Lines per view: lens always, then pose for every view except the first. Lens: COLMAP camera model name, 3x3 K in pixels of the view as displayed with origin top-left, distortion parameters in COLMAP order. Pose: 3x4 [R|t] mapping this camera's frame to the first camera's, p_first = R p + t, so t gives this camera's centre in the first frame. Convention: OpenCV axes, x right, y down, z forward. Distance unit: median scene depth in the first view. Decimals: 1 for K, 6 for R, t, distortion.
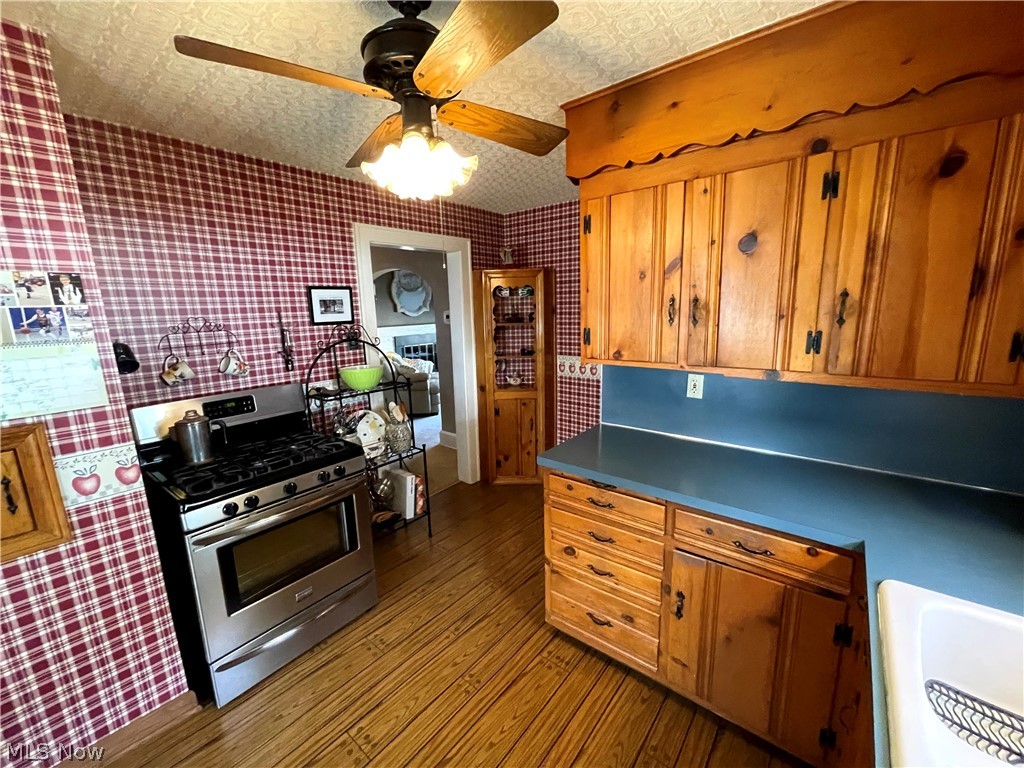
lens RADIAL K [[416.4, 0, 509.9], [0, 416.4, 385.1], [0, 0, 1]] dist [0.000785, 0.000068]
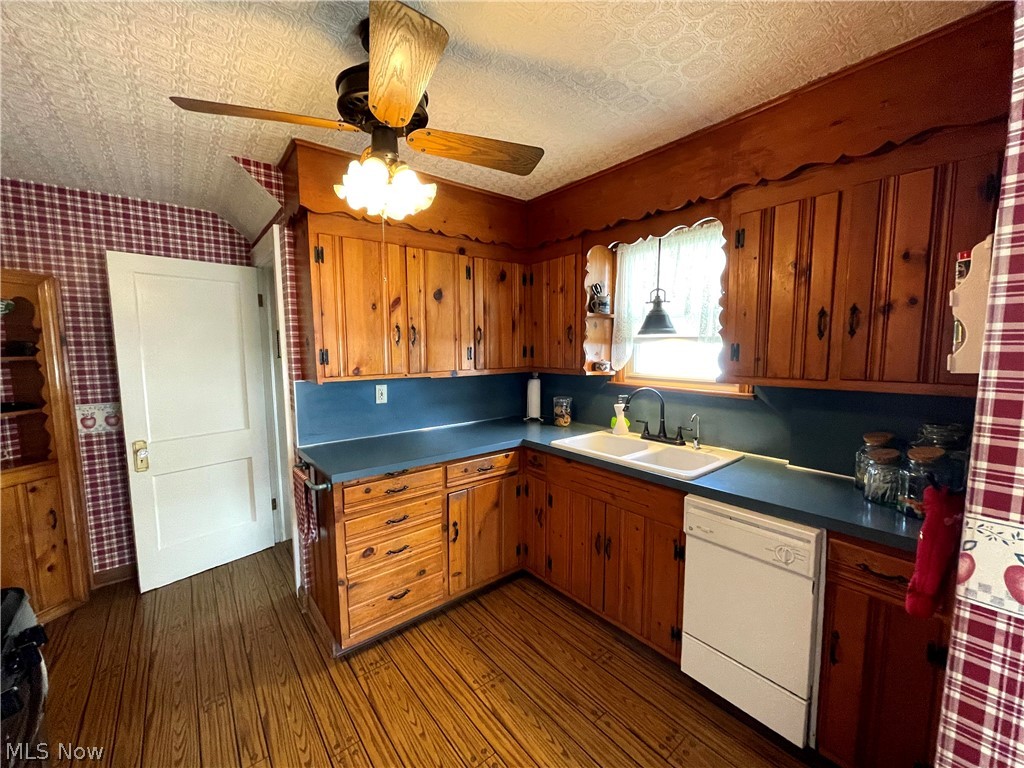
lens RADIAL K [[416.4, 0, 513.6], [0, 416.4, 384.5], [0, 0, 1]] dist [0.000785, 0.000068]
pose [[0.197006, -0.070723, 0.977848, -0.831402], [0.183632, 0.982405, 0.034057, 0.004969], [-0.963051, 0.172855, 0.206527, 0.355639]]
